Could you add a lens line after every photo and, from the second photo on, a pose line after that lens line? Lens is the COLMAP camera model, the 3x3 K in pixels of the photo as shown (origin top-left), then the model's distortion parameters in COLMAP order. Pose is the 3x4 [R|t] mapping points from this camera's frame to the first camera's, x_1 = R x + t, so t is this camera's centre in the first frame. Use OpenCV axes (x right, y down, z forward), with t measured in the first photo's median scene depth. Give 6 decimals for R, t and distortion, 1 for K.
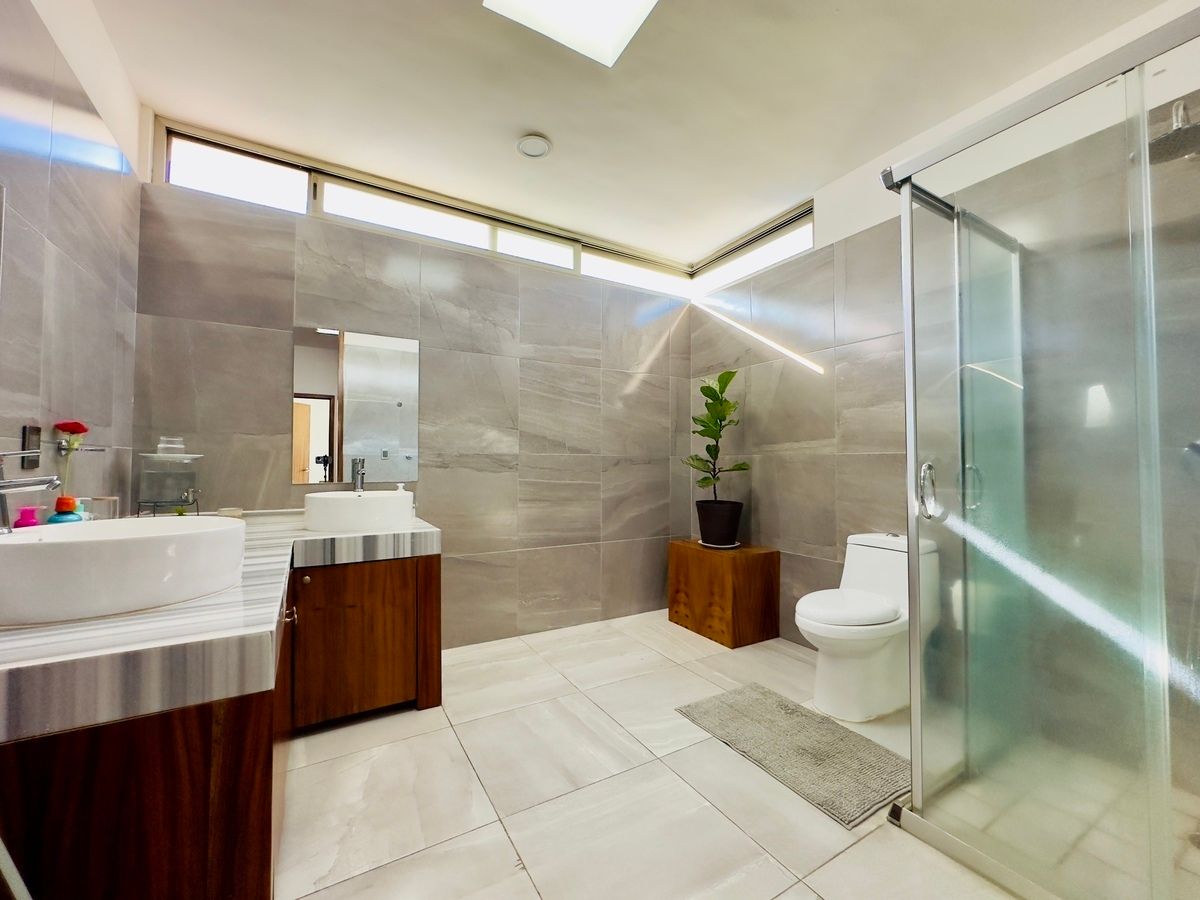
lens RADIAL K [[479.1, 0, 602.7], [0, 479.1, 450.8], [0, 0, 1]] dist [-0.004154, 0.000730]
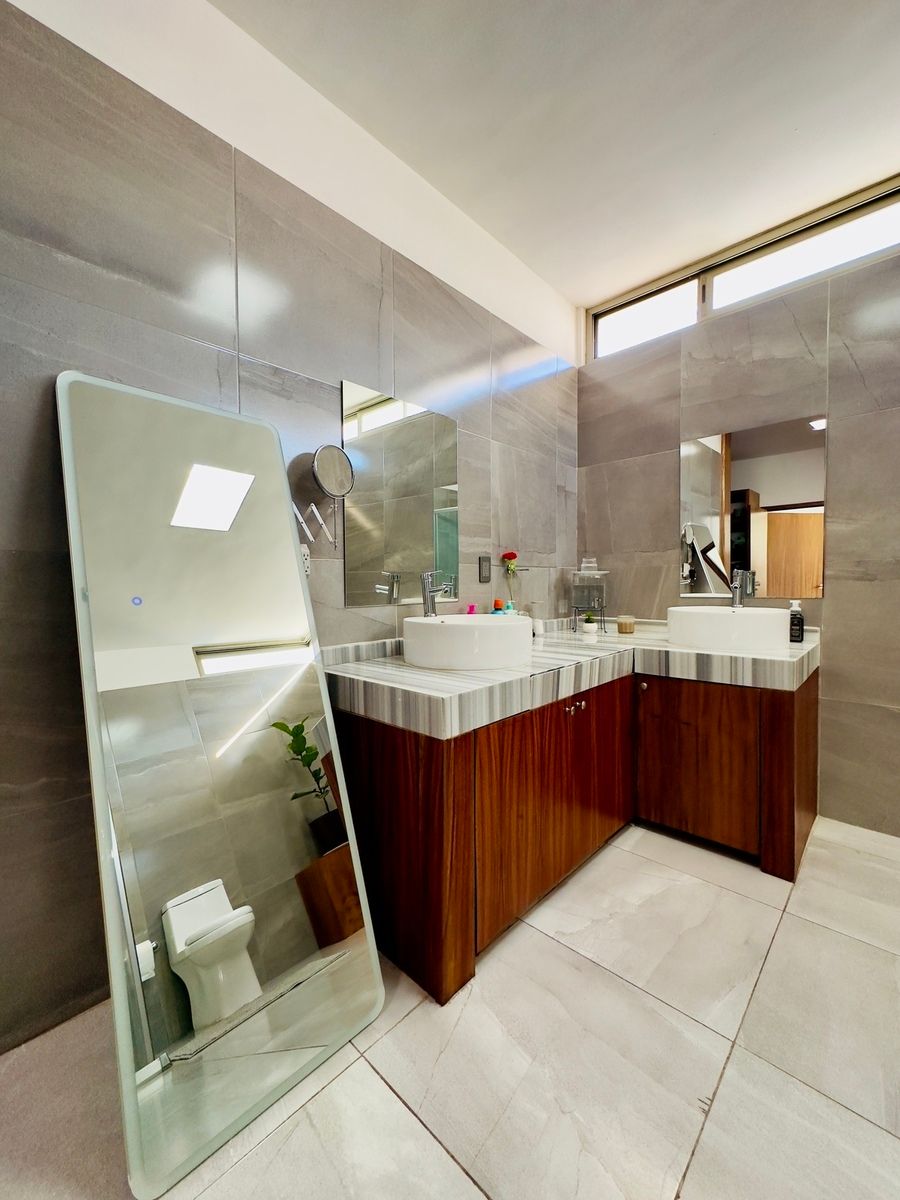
lens RADIAL K [[479.1, 0, 452.6], [0, 479.1, 602.0], [0, 0, 1]] dist [-0.004154, 0.000730]
pose [[0.267895, 0.035111, -0.962808, 0.267846], [0.035855, 0.998280, 0.046381, 0.017265], [0.962781, -0.046946, 0.266175, 0.292091]]
